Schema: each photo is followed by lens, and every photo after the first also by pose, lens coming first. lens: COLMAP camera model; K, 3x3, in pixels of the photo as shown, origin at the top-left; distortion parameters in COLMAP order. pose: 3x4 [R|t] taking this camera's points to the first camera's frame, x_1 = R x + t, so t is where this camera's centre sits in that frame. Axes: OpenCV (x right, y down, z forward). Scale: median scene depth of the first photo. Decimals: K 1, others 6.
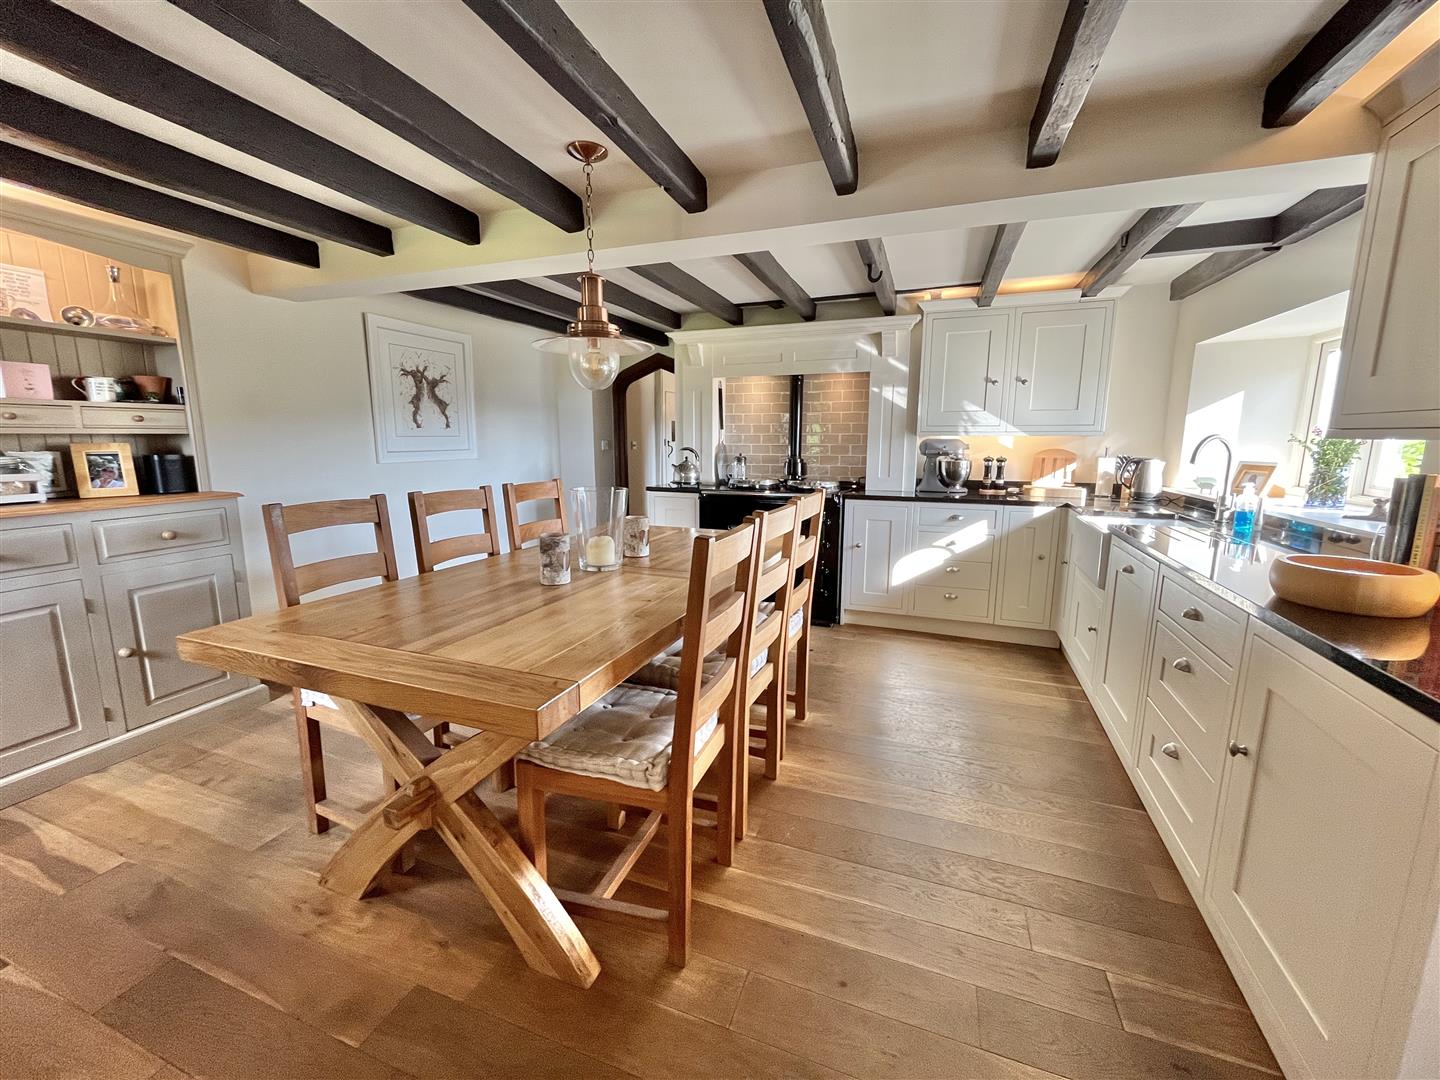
lens RADIAL K [[580.3, 0, 720.0], [0, 580.3, 540.0], [0, 0, 1]] dist [-0.003058, -0.000378]
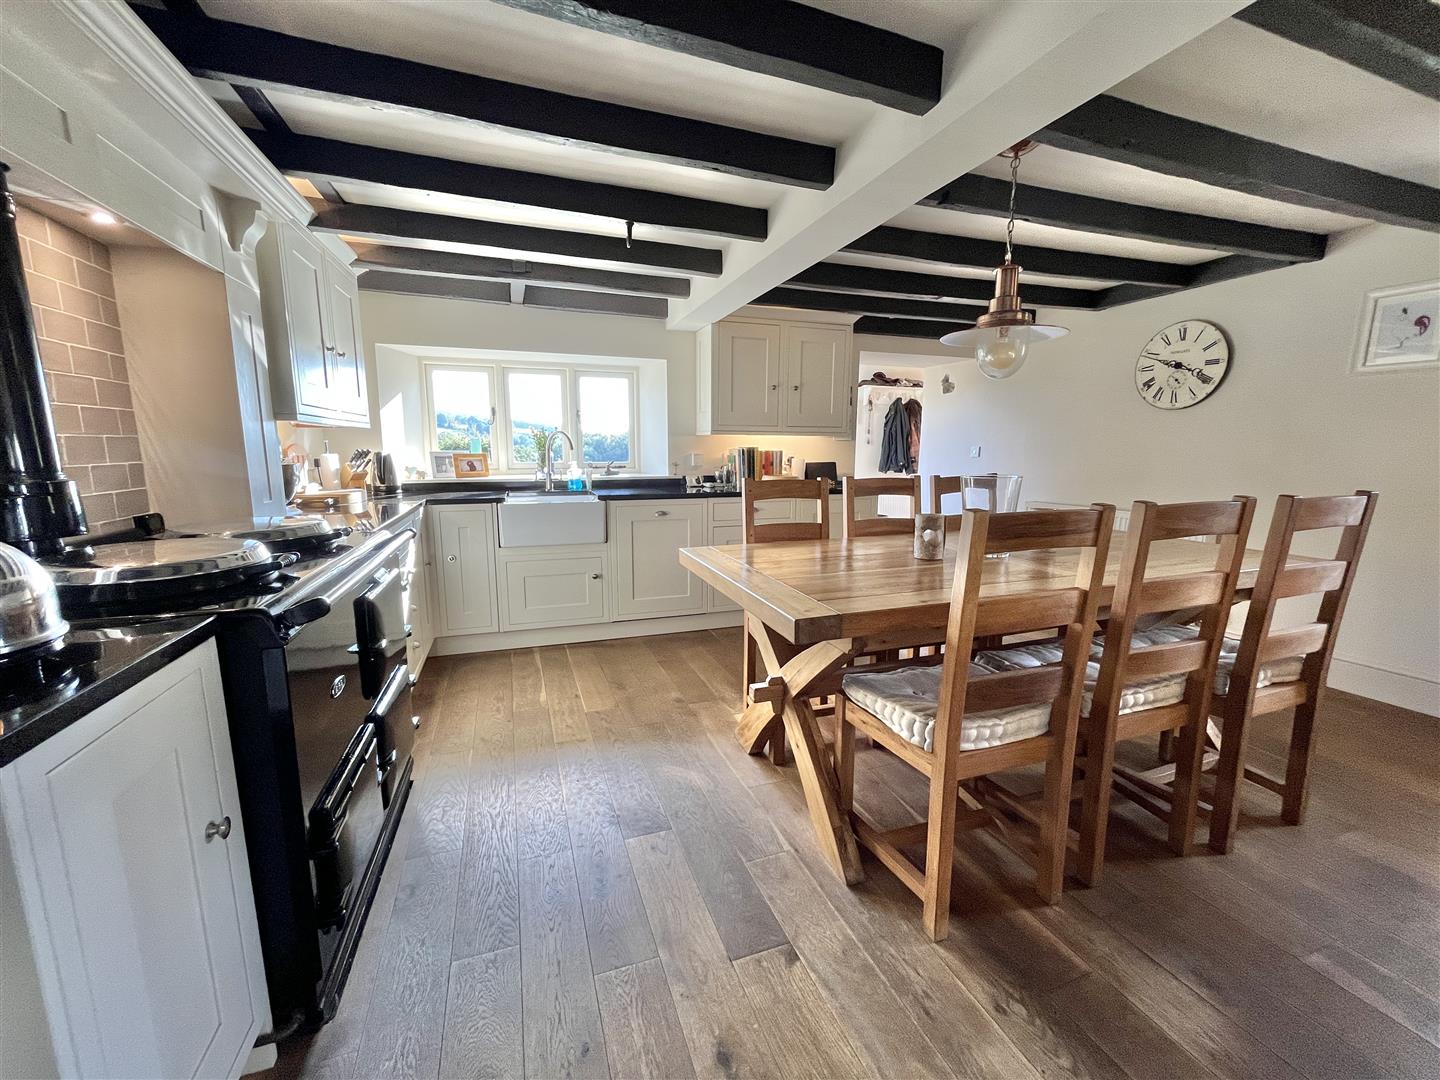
lens RADIAL K [[580.3, 0, 720.0], [0, 580.3, 540.0], [0, 0, 1]] dist [-0.003058, -0.000378]
pose [[-0.631478, -0.128627, 0.764651, -0.362263], [0.131815, 0.953983, 0.269334, -0.164311], [-0.764107, 0.270871, -0.585464, 1.021944]]
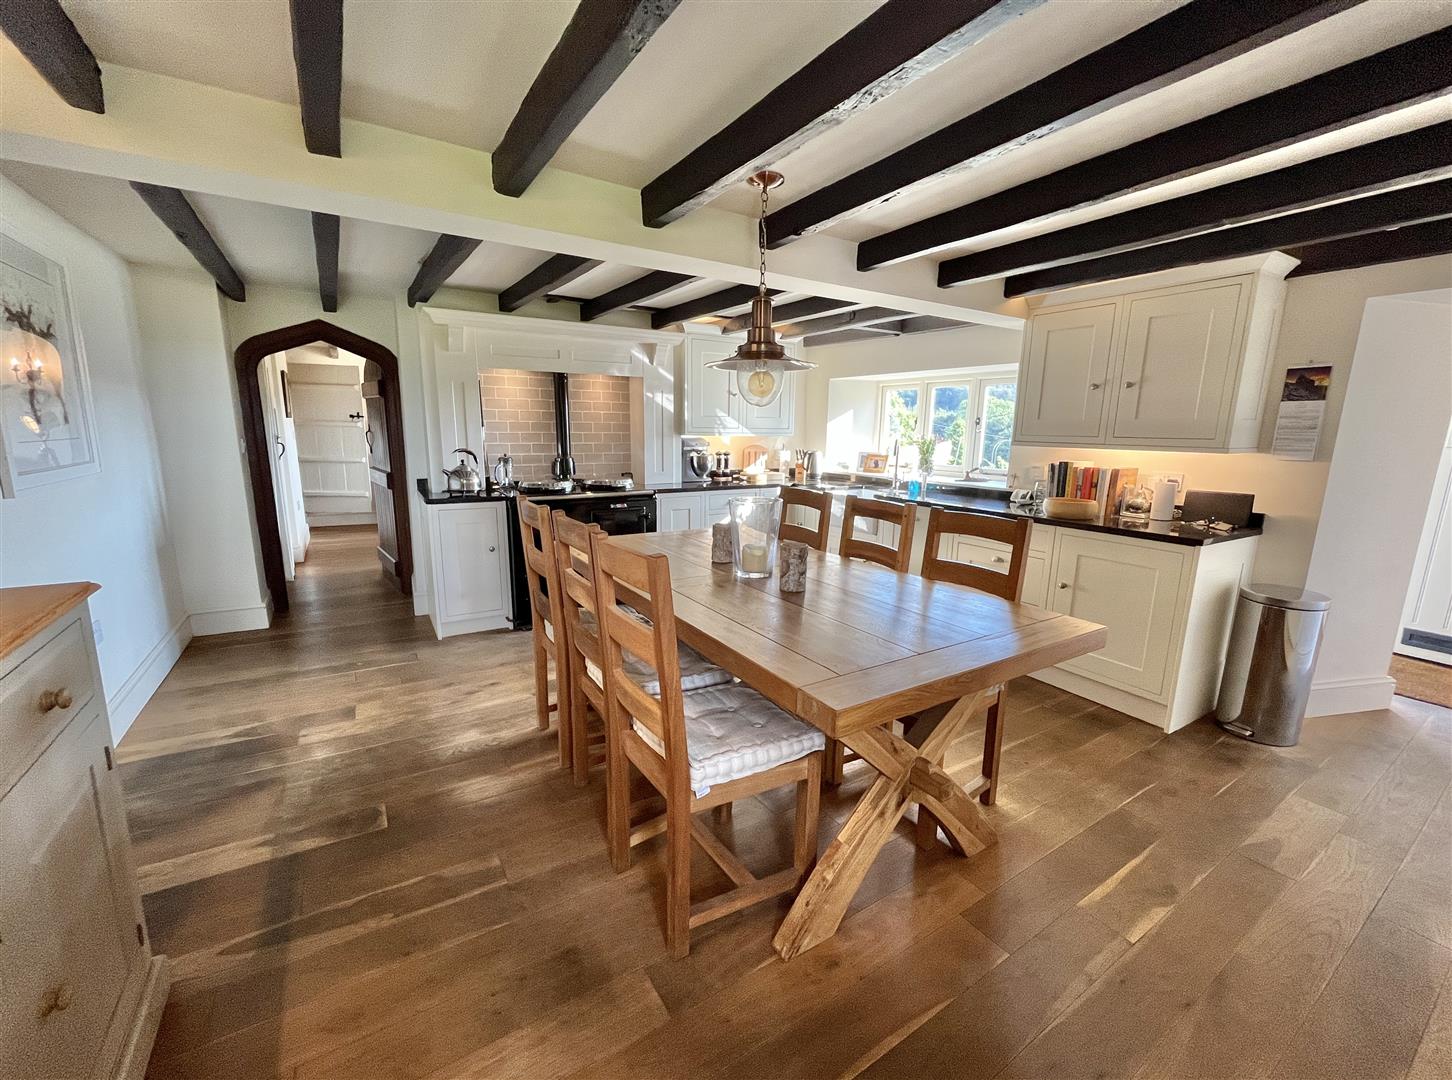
lens RADIAL K [[585.8, 0, 726.0], [0, 585.8, 540.0], [0, 0, 1]] dist [-0.001428, -0.000134]
pose [[0.607332, -0.143217, 0.781432, -0.566743], [0.124506, 0.988621, 0.084424, -0.058786], [-0.784631, 0.046019, 0.618253, 0.198771]]
